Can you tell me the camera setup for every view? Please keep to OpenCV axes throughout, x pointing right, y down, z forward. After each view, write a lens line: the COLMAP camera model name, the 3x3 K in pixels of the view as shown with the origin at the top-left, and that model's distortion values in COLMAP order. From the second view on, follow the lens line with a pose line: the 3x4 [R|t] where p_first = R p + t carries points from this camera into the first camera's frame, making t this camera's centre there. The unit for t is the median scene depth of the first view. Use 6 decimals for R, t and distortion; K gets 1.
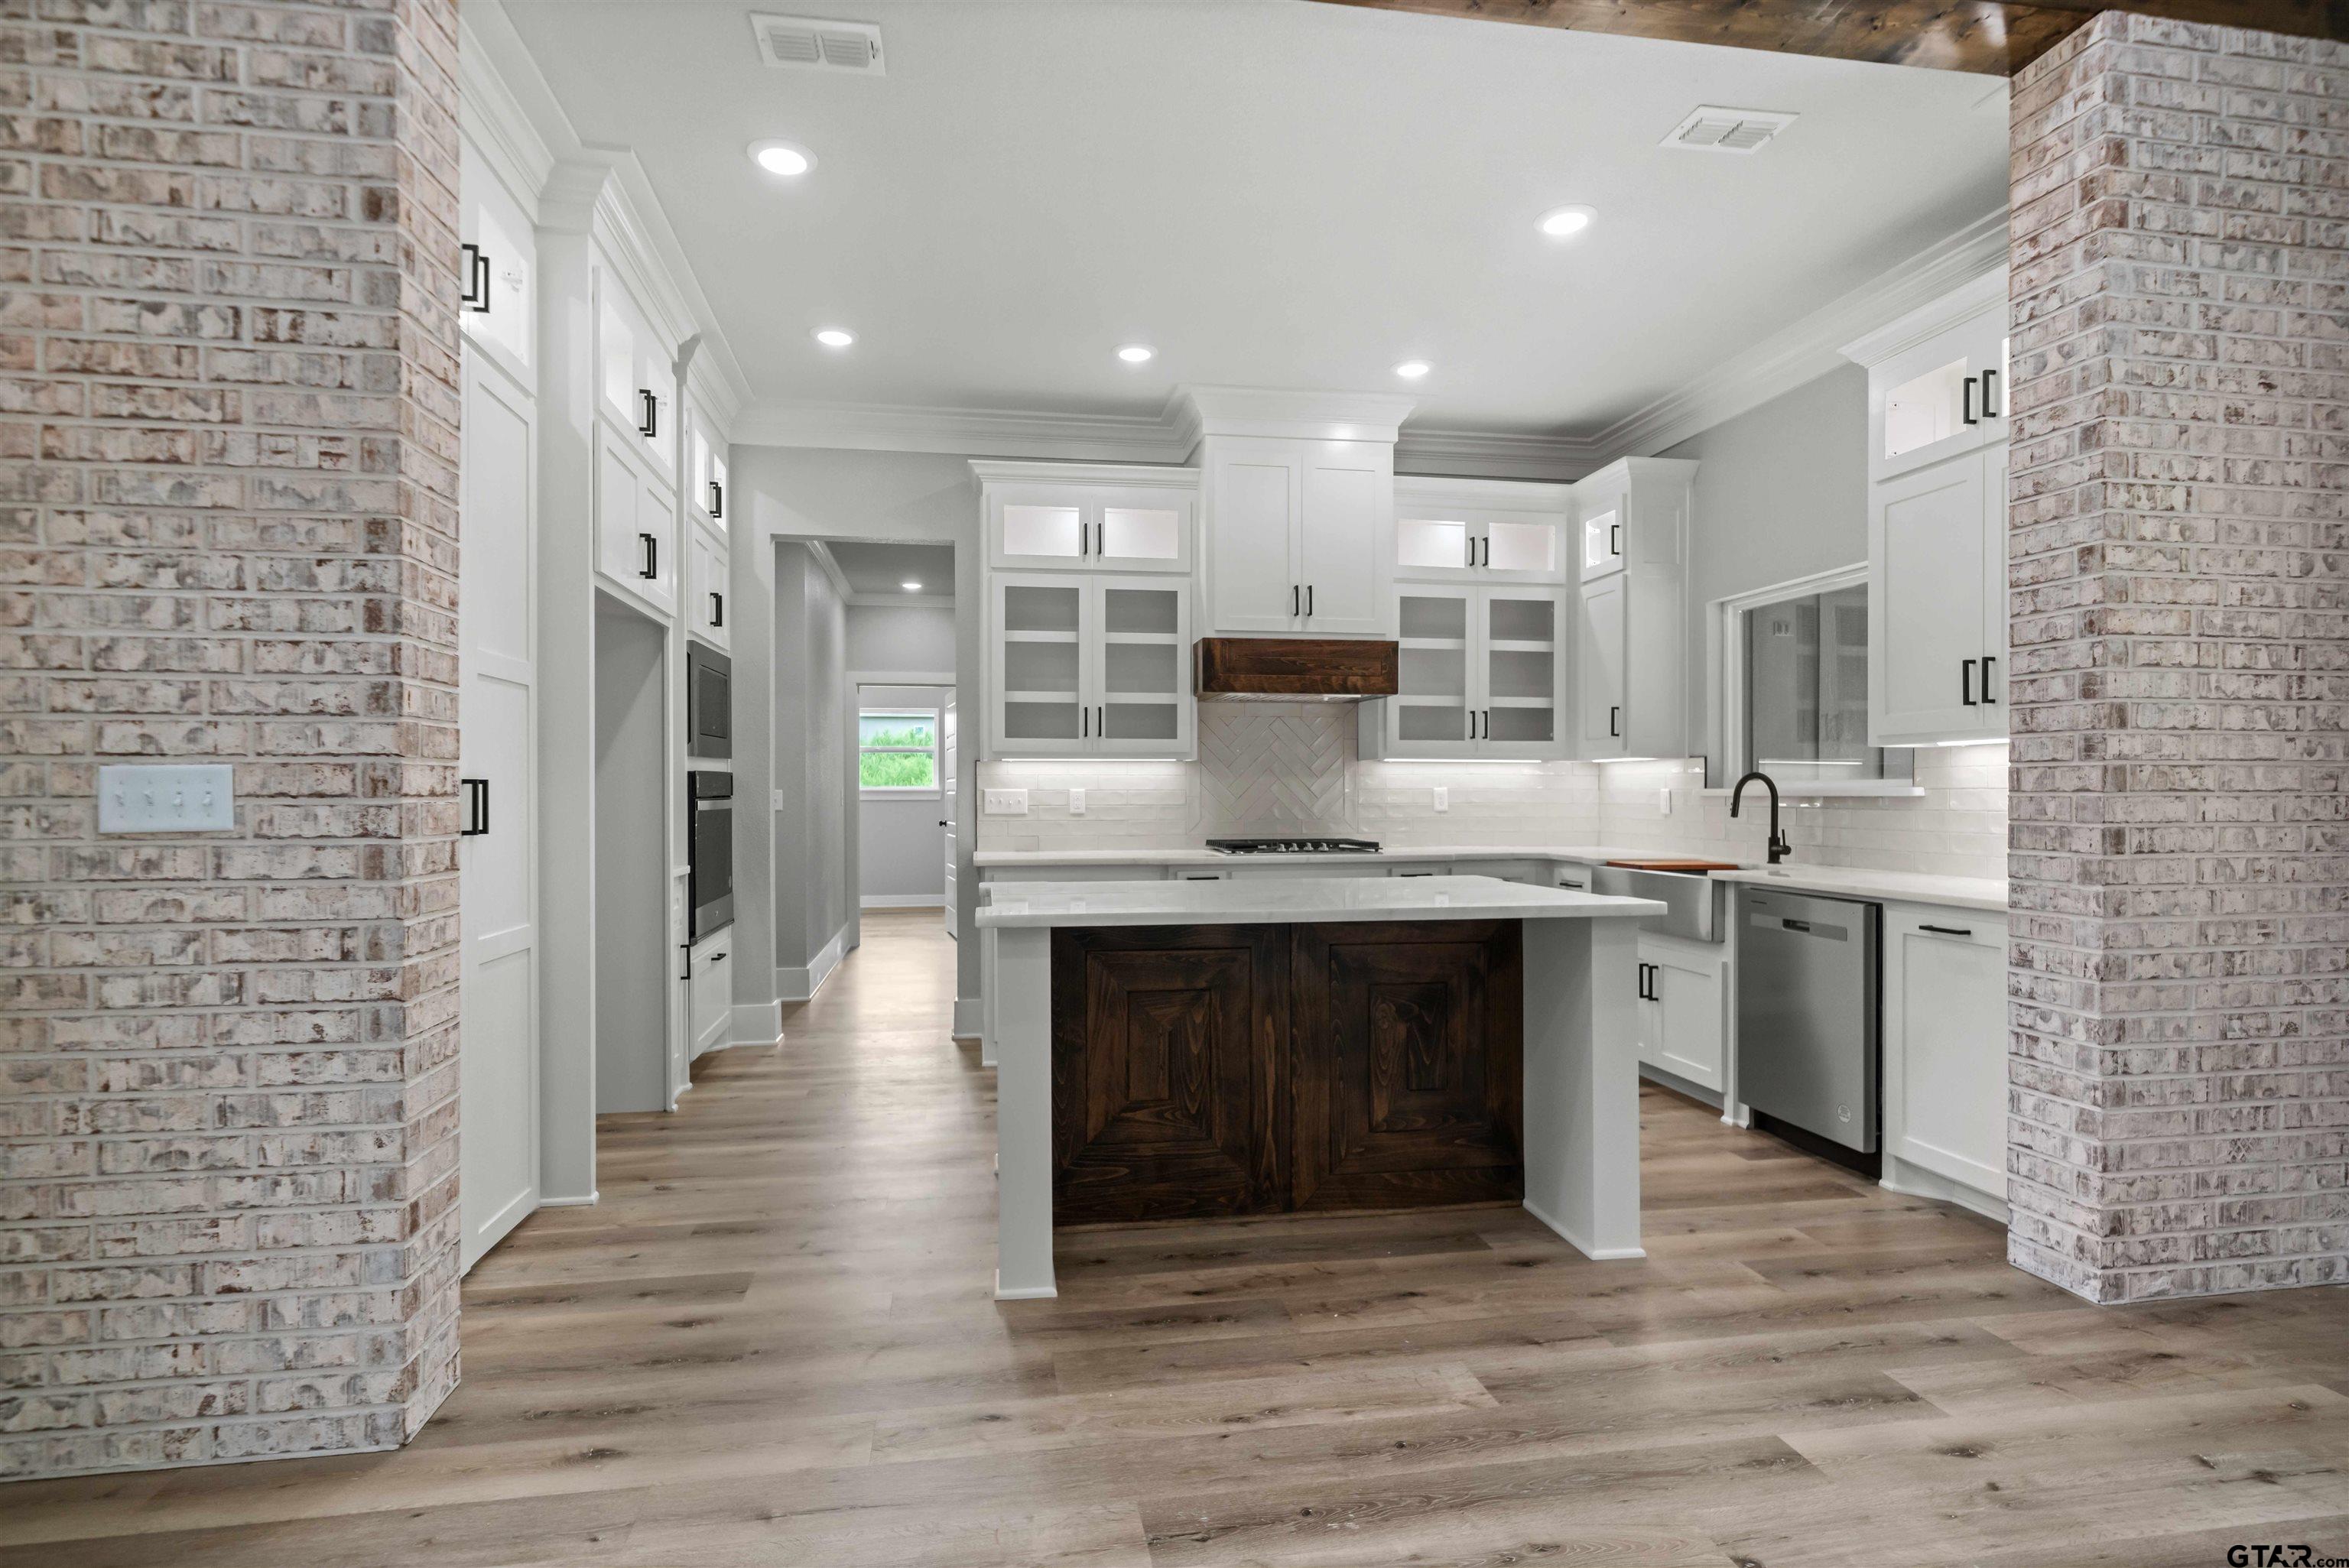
lens RADIAL K [[1159.3, 0, 1169.9], [0, 1159.3, 791.4], [0, 0, 1]] dist [0.003455, 0.000422]
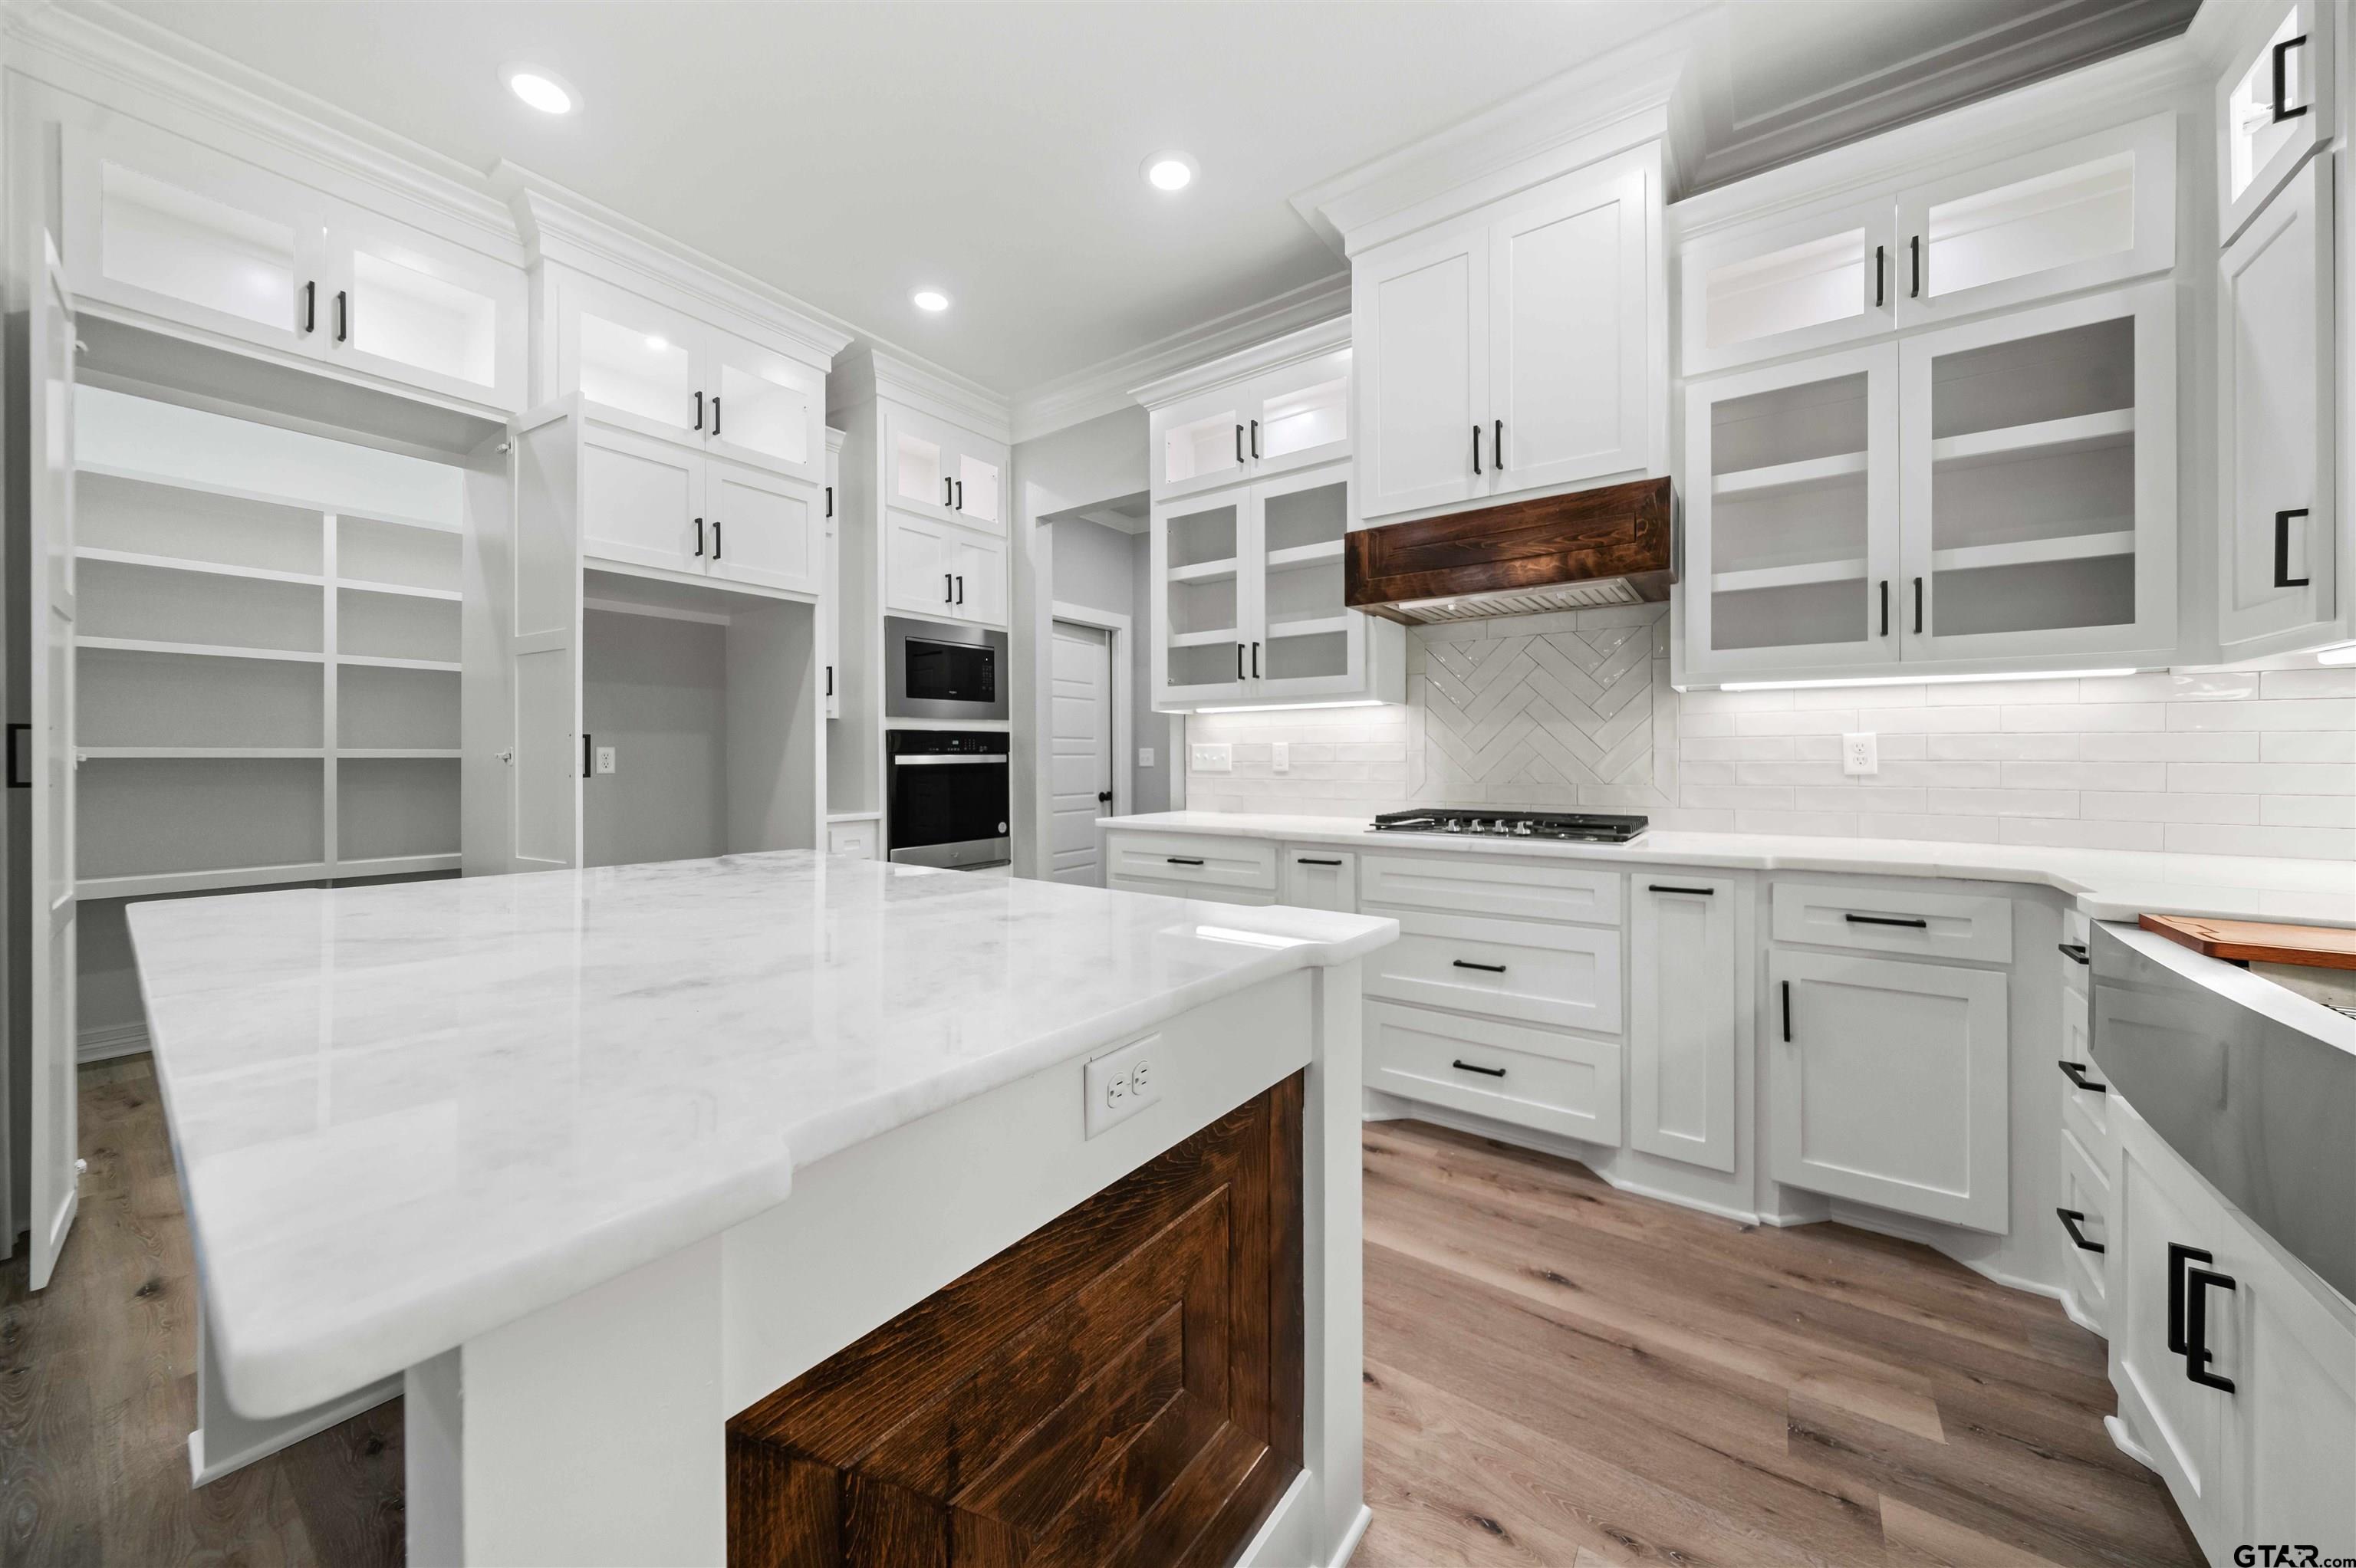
lens RADIAL K [[830.7, 0, 1173.6], [0, 830.7, 754.2], [0, 0, 1]] dist [-0.004789, 0.000038]
pose [[0.697308, -0.003189, -0.716765, 0.479905], [0.003066, 0.999994, -0.001466, 0.011237], [0.716765, -0.001175, 0.697314, 0.811211]]
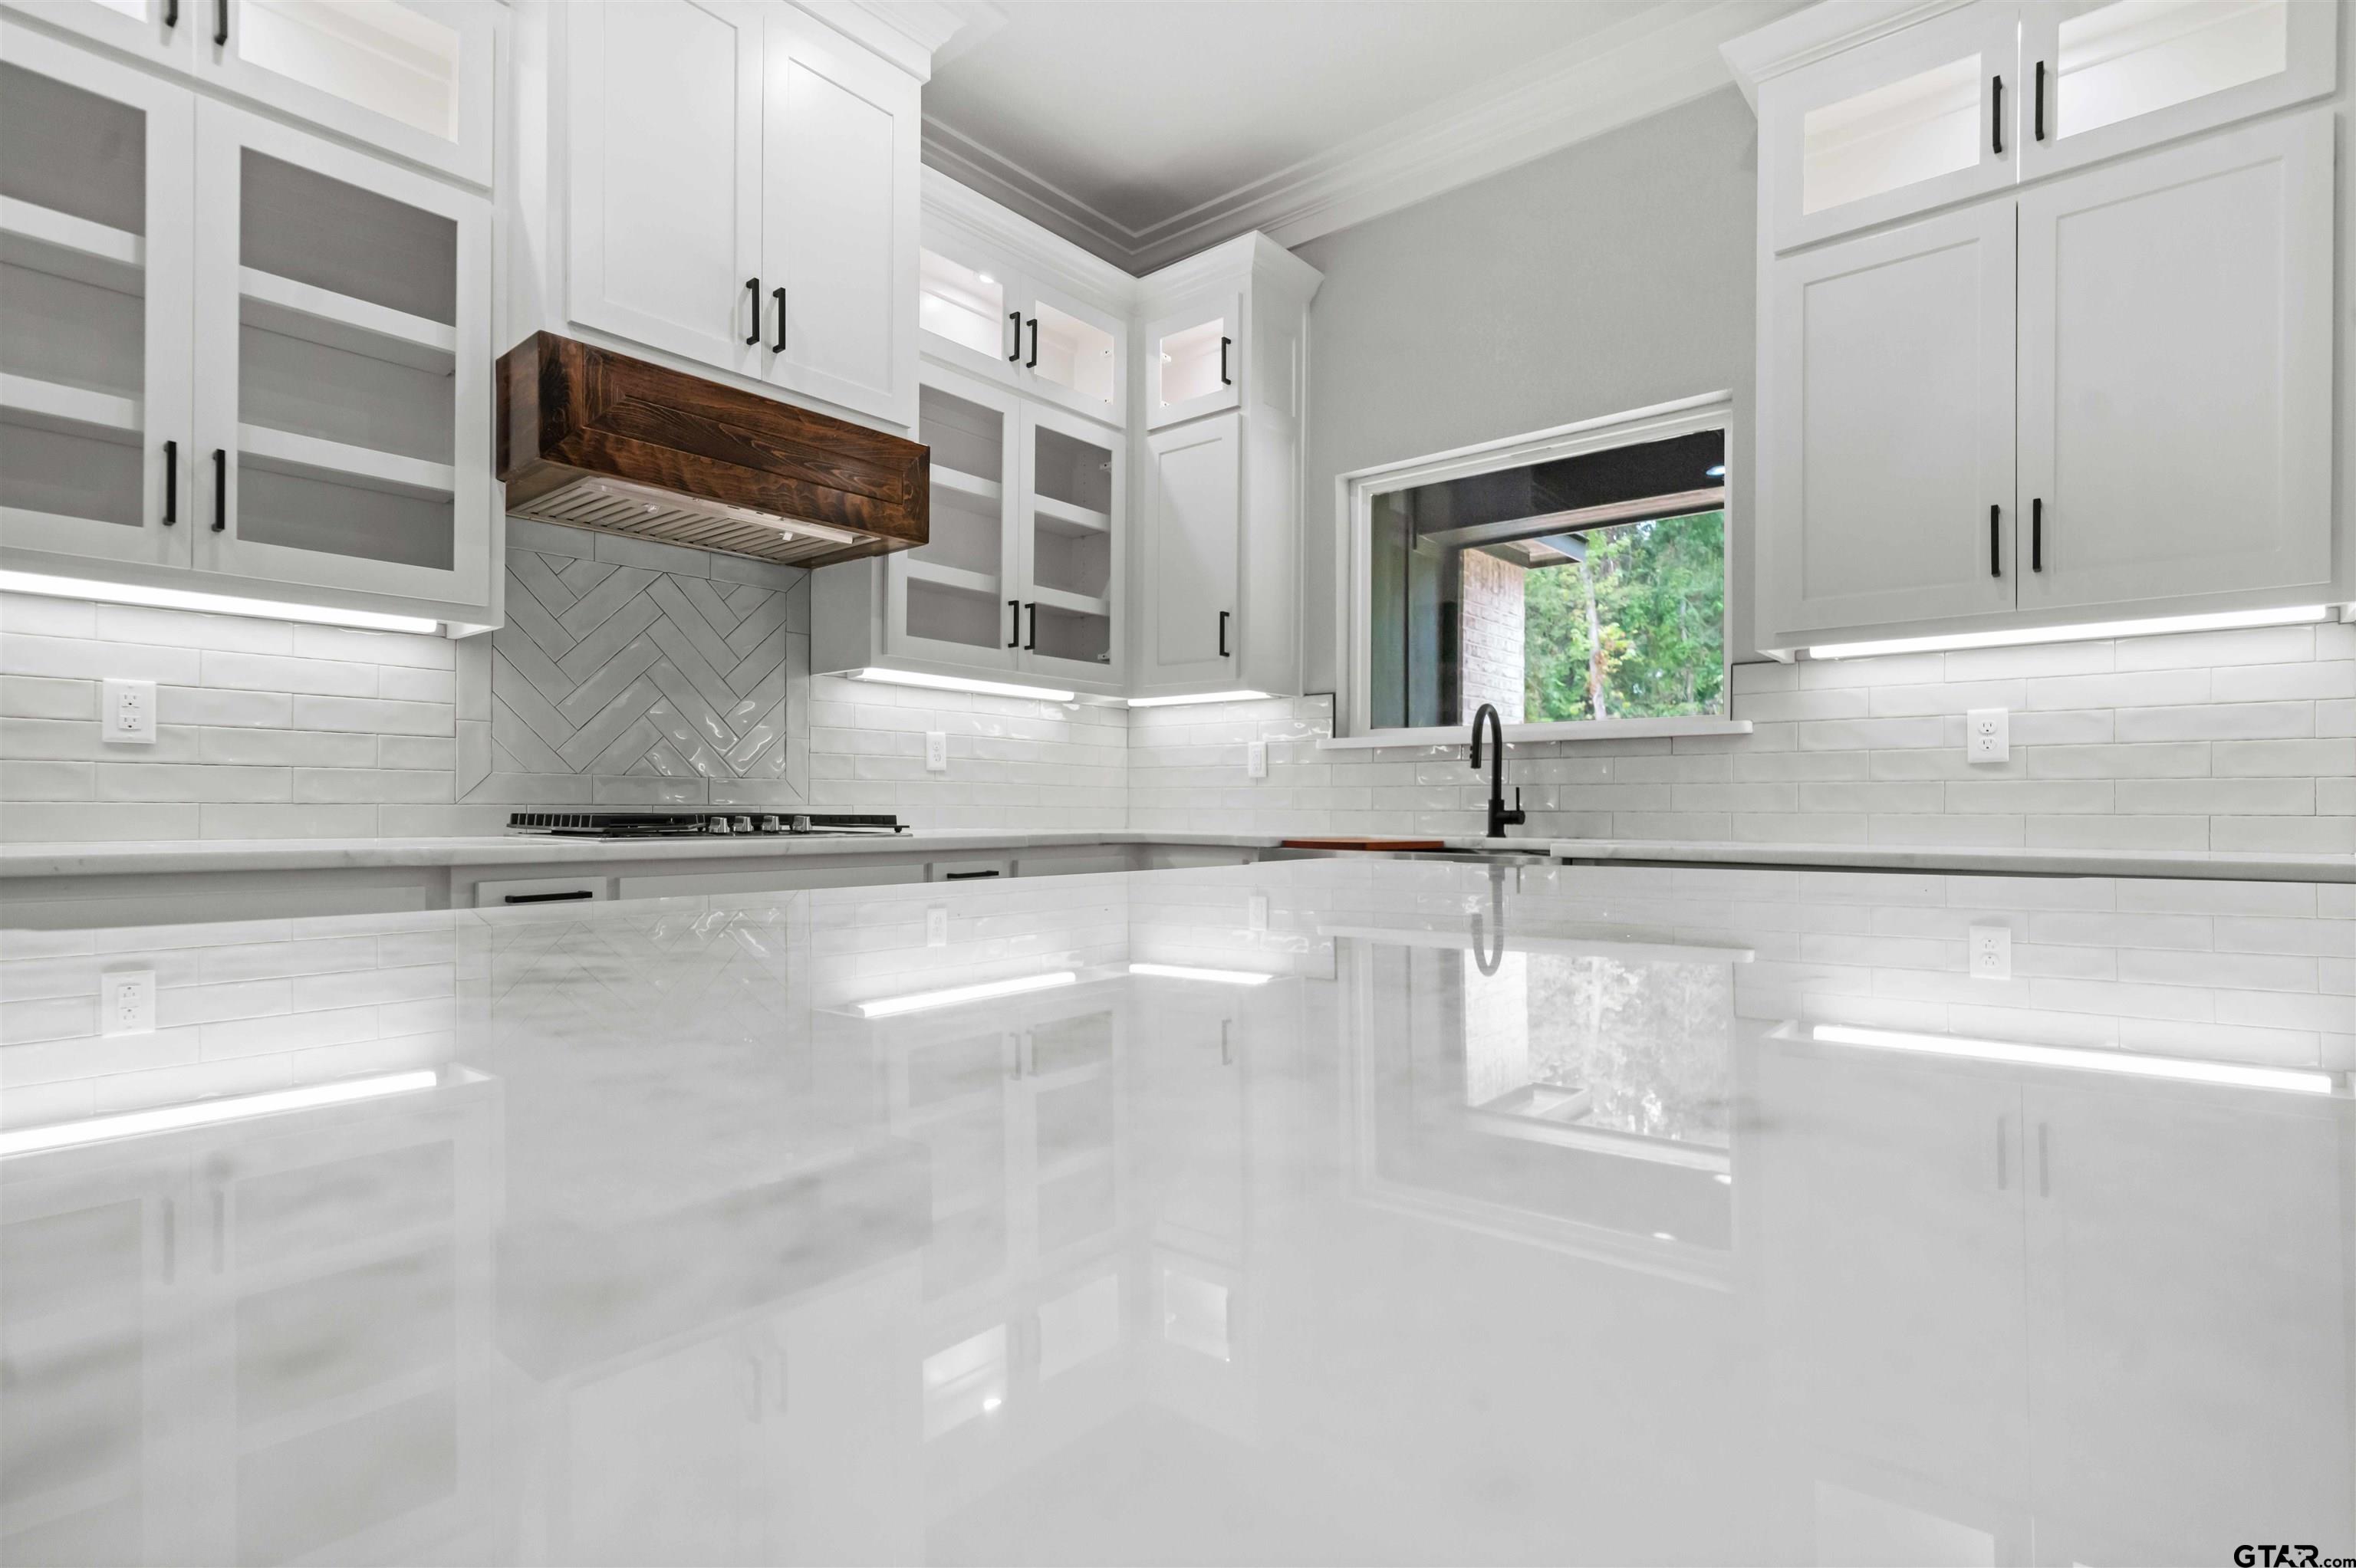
lens RADIAL K [[1139.6, 0, 1157.0], [0, 1139.6, 804.7], [0, 0, 1]] dist [0.003866, 0.000419]
pose [[0.775458, 0.007716, 0.631352, -0.086085], [-0.008004, 0.999965, -0.002390, 0.058710], [-0.631348, -0.003200, 0.775493, 0.777525]]
